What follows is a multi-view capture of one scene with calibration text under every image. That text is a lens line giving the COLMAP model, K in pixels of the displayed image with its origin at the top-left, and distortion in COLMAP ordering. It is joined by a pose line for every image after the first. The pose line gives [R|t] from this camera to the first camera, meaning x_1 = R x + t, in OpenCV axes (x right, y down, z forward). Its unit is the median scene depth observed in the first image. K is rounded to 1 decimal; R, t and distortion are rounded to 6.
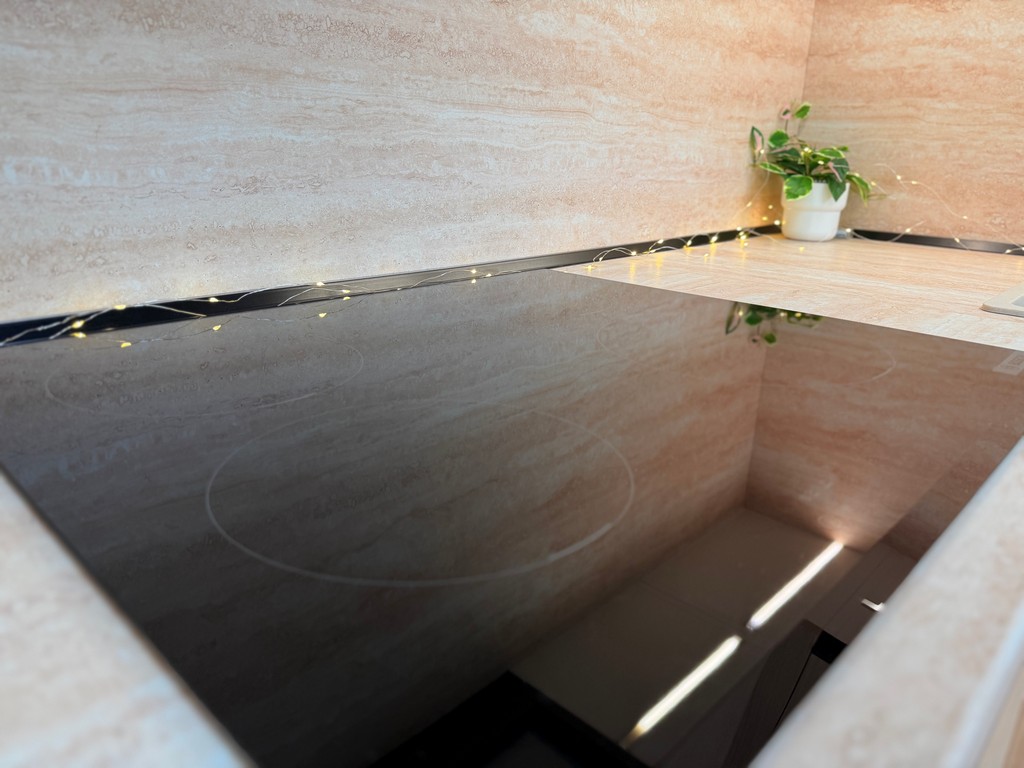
lens RADIAL K [[730.6, 0, 510.4], [0, 730.6, 400.2], [0, 0, 1]] dist [0.075943, -0.121677]
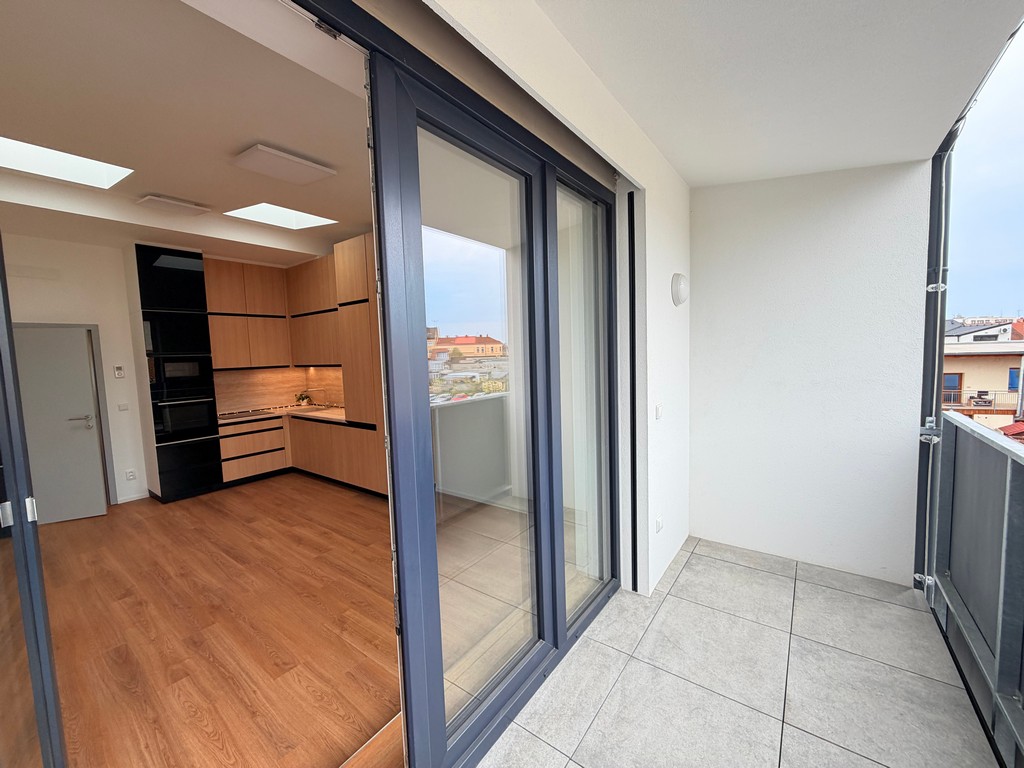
lens RADIAL K [[408.8, 0, 509.2], [0, 408.8, 383.8], [0, 0, 1]] dist [0.000471, 0.000259]
pose [[0.991651, -0.069057, 0.108900, 3.266272], [0.094034, 0.965140, -0.244259, 1.362430], [-0.088236, 0.252460, 0.963576, -5.682081]]
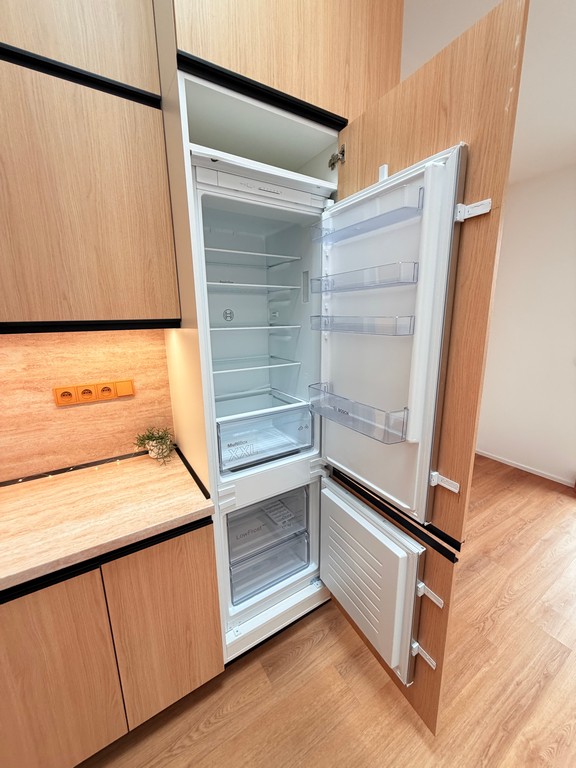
lens RADIAL K [[306.6, 0, 288.3], [0, 306.6, 381.9], [0, 0, 1]] dist [0.000471, 0.000259]
pose [[0.246786, -0.234253, 0.940331, 0.774816], [0.335603, 0.930957, 0.143840, -0.186733], [-0.909102, 0.280081, 0.308363, -1.084873]]
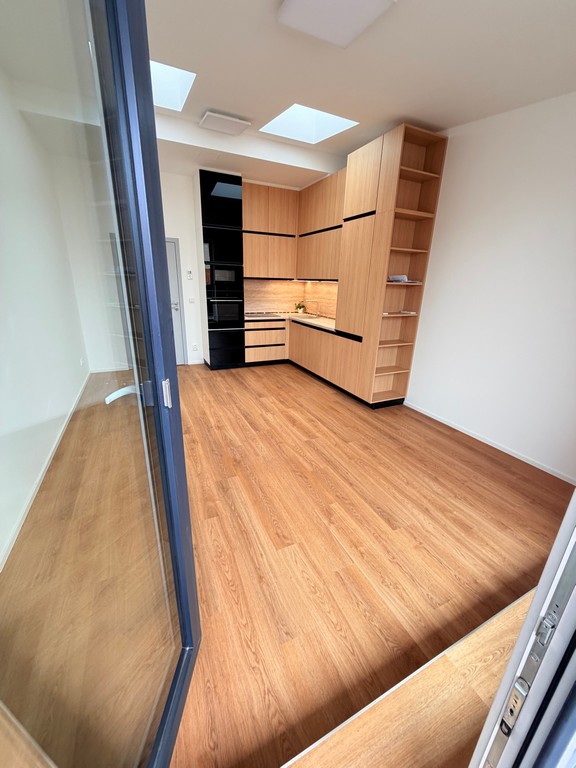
lens RADIAL K [[306.6, 0, 288.3], [0, 306.6, 381.9], [0, 0, 1]] dist [0.000471, 0.000259]
pose [[0.932765, 0.113131, -0.342274, 2.732201], [-0.120122, 0.992759, 0.000778, 1.194696], [0.339883, 0.040388, 0.939600, -4.830127]]
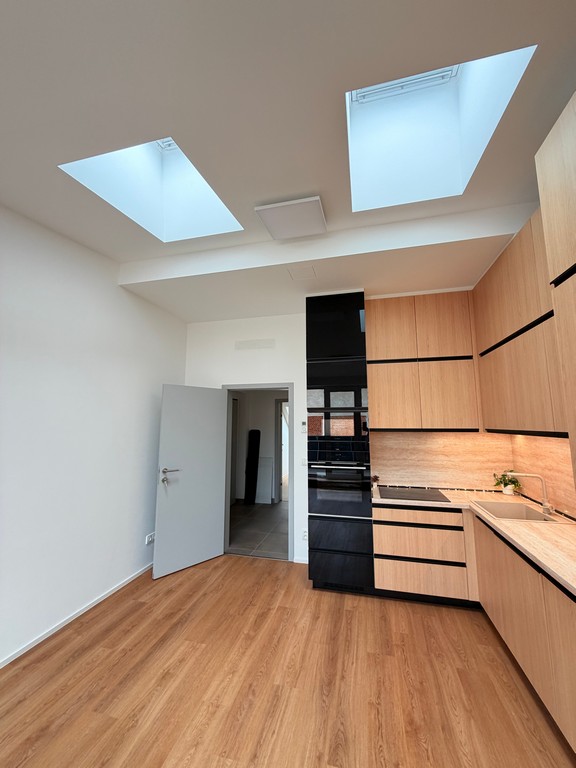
lens RADIAL K [[306.6, 0, 288.3], [0, 306.6, 381.9], [0, 0, 1]] dist [0.000471, 0.000259]
pose [[0.492801, -0.142411, -0.858409, 2.371978], [-0.269225, 0.913154, -0.306051, 0.238518], [0.827445, 0.381927, 0.411663, -2.353128]]
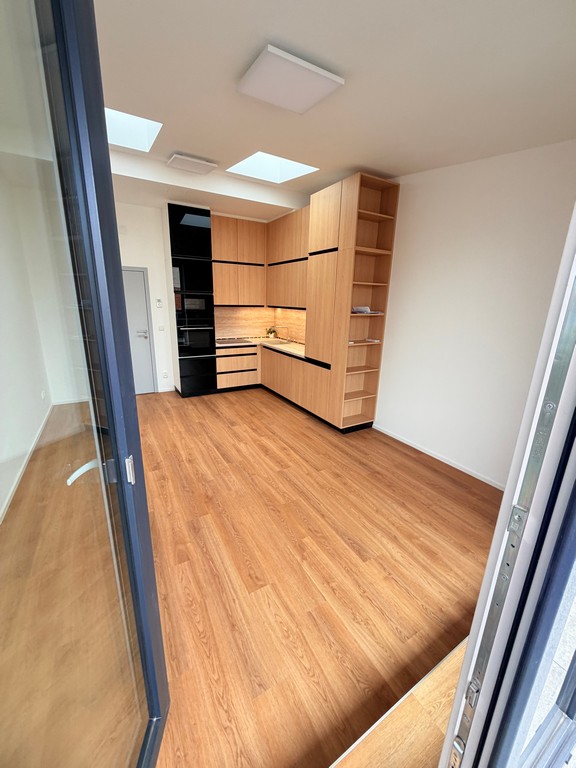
lens RADIAL K [[306.6, 0, 288.3], [0, 306.6, 381.9], [0, 0, 1]] dist [0.000471, 0.000259]
pose [[0.960448, 0.069582, -0.269624, 2.783051], [-0.089021, 0.994188, -0.060538, 1.034295], [0.263845, 0.082146, 0.961061, -4.887539]]
